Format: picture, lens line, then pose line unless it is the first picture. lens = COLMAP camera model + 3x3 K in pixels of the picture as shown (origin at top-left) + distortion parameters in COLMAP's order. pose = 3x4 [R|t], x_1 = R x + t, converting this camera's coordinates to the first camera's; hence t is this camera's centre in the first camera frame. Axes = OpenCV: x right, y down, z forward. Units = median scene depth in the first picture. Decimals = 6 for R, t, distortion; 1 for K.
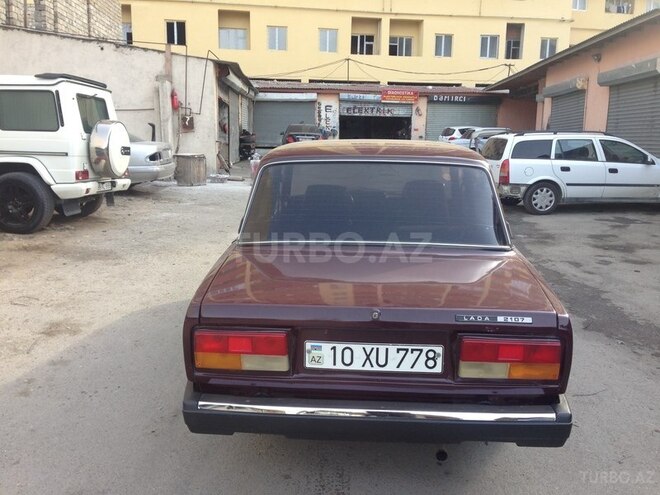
lens RADIAL K [[619.7, 0, 329.5], [0, 619.7, 246.9], [0, 0, 1]] dist [0.024432, 0.000000]
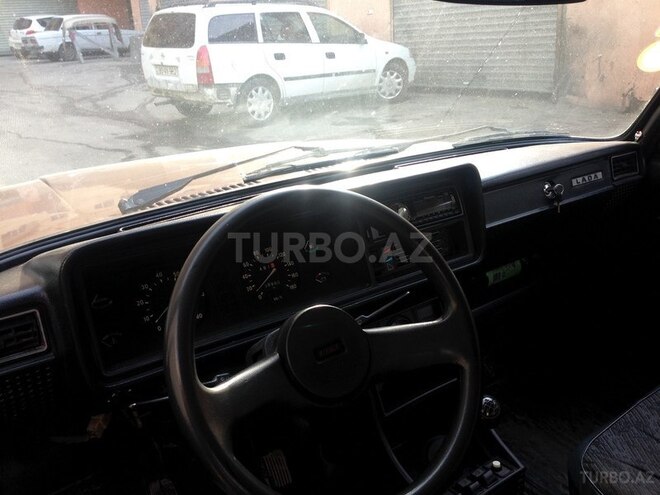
lens RADIAL K [[619.7, 0, 329.0], [0, 619.7, 242.6], [0, 0, 1]] dist [0.024432, 0.000000]
pose [[0.797130, -0.227798, 0.559188, -0.015430], [0.141574, 0.970799, 0.193663, -0.049304], [-0.586976, -0.075208, 0.806104, 0.388499]]
